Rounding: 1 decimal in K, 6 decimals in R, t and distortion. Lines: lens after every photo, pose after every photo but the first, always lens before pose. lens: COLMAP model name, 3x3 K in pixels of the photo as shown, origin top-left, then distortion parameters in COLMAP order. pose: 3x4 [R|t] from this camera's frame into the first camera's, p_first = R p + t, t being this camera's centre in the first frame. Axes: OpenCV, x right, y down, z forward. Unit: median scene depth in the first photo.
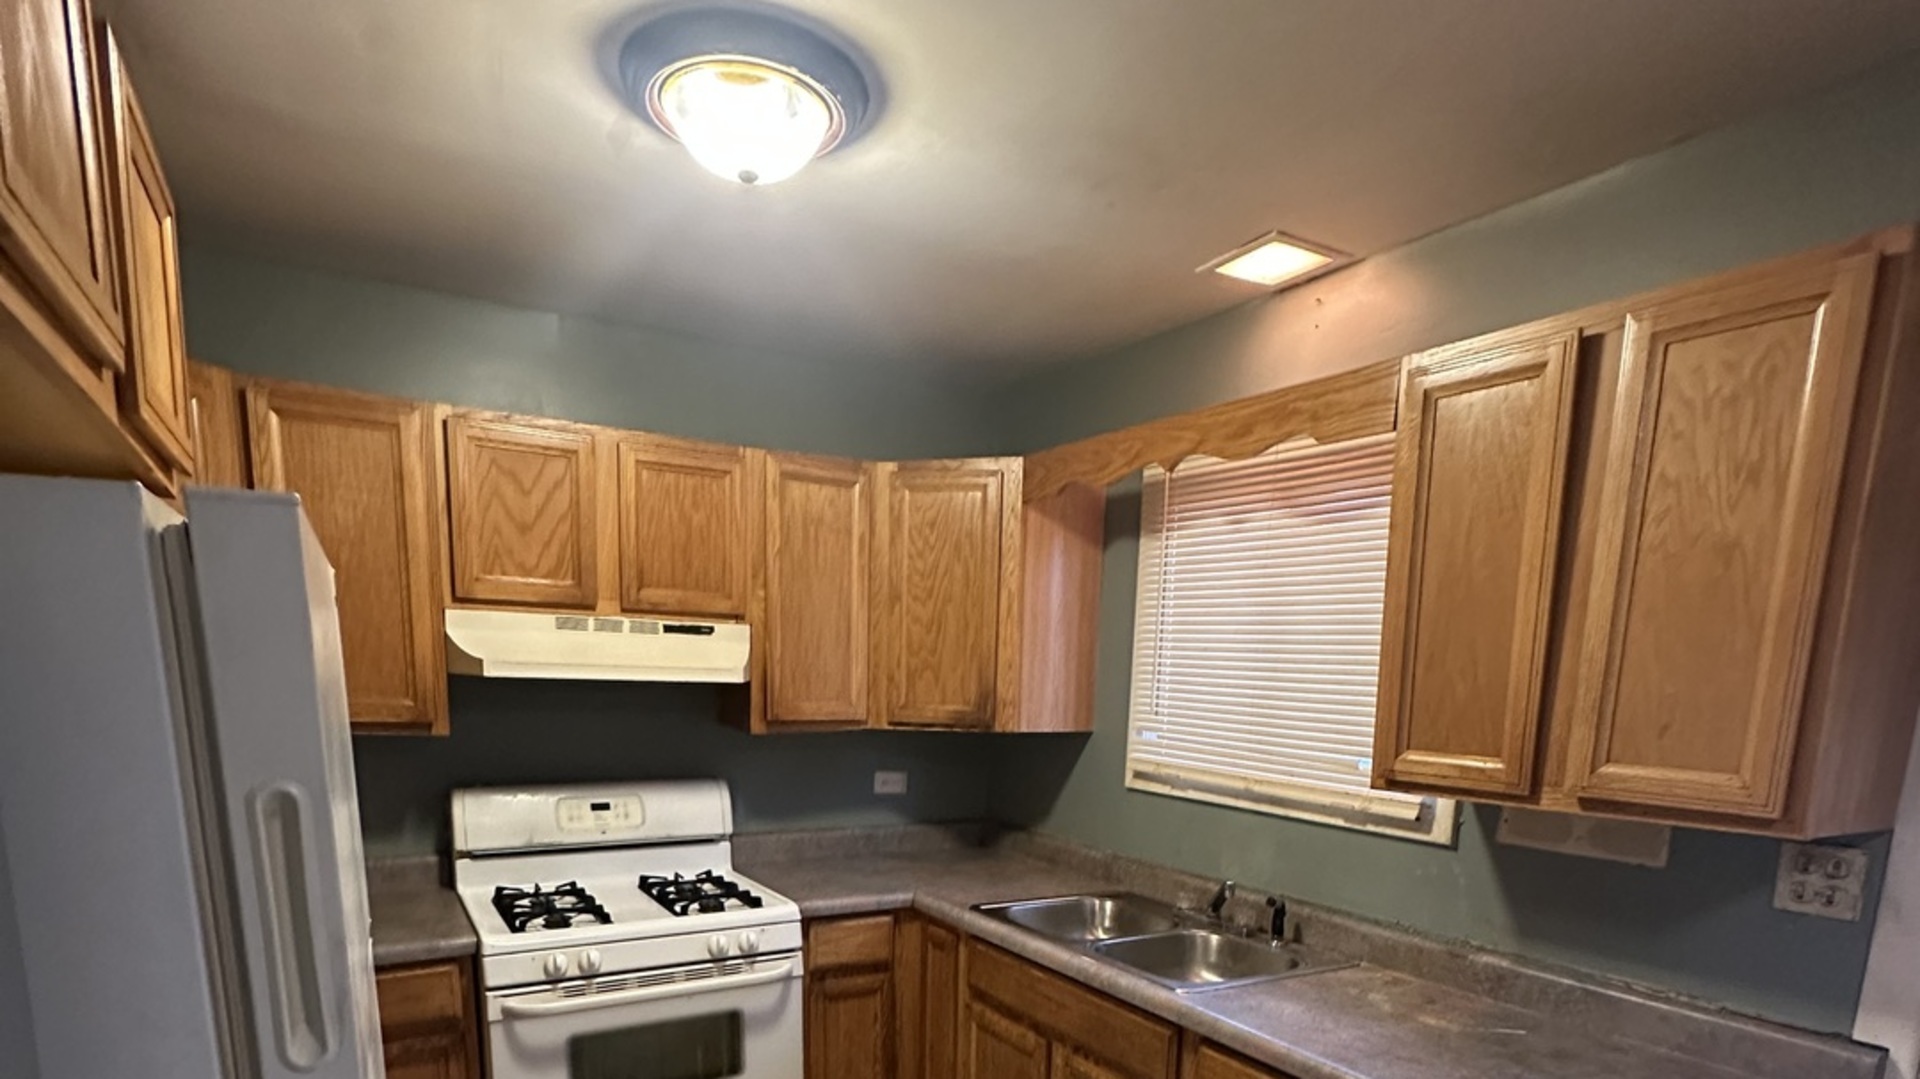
lens RADIAL K [[1014.5, 0, 960.0], [0, 1014.5, 539.5], [0, 0, 1]] dist [0.005100, 0.000499]
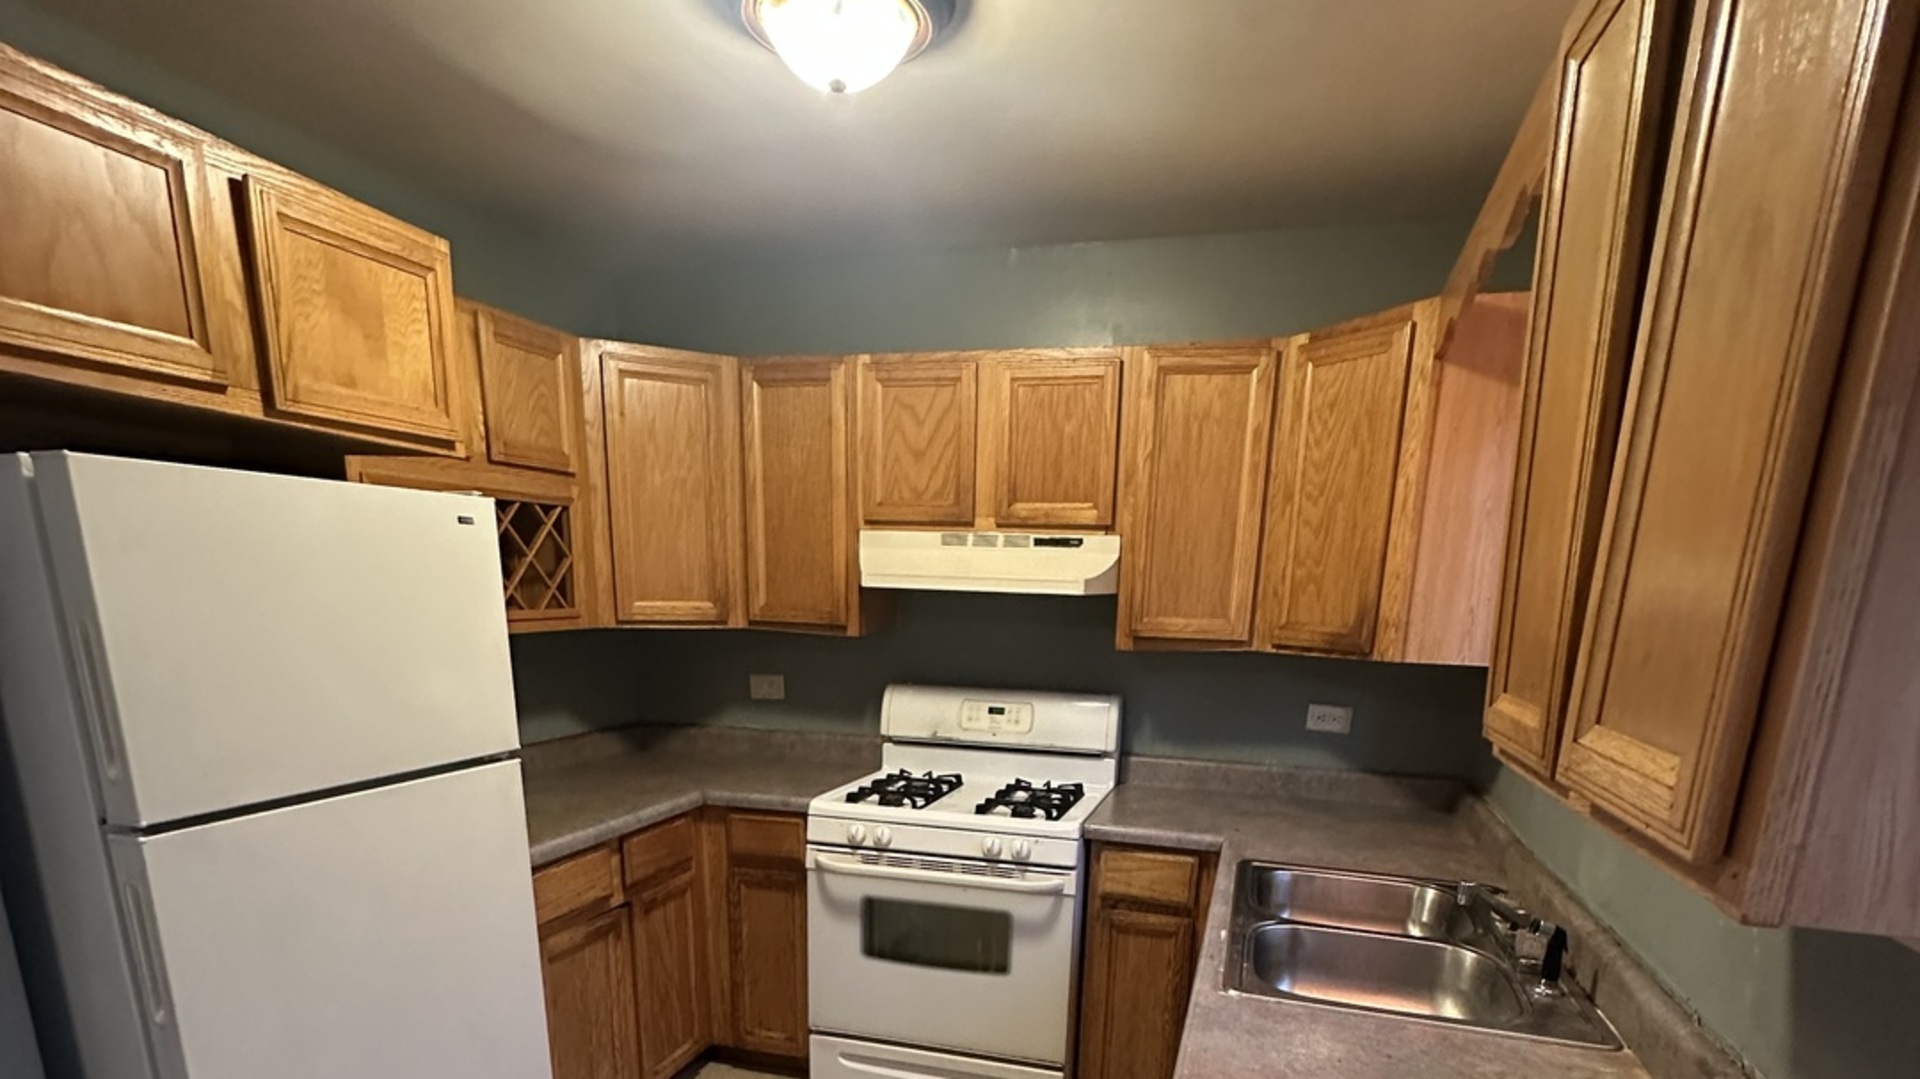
lens RADIAL K [[1090.5, 0, 960.0], [0, 1090.5, 539.5], [0, 0, 1]] dist [-0.001252, -0.000246]
pose [[0.677473, -0.033524, -0.734783, 0.455426], [0.084673, 0.995874, 0.032633, 0.044022], [0.730657, -0.084324, 0.677517, 0.213360]]
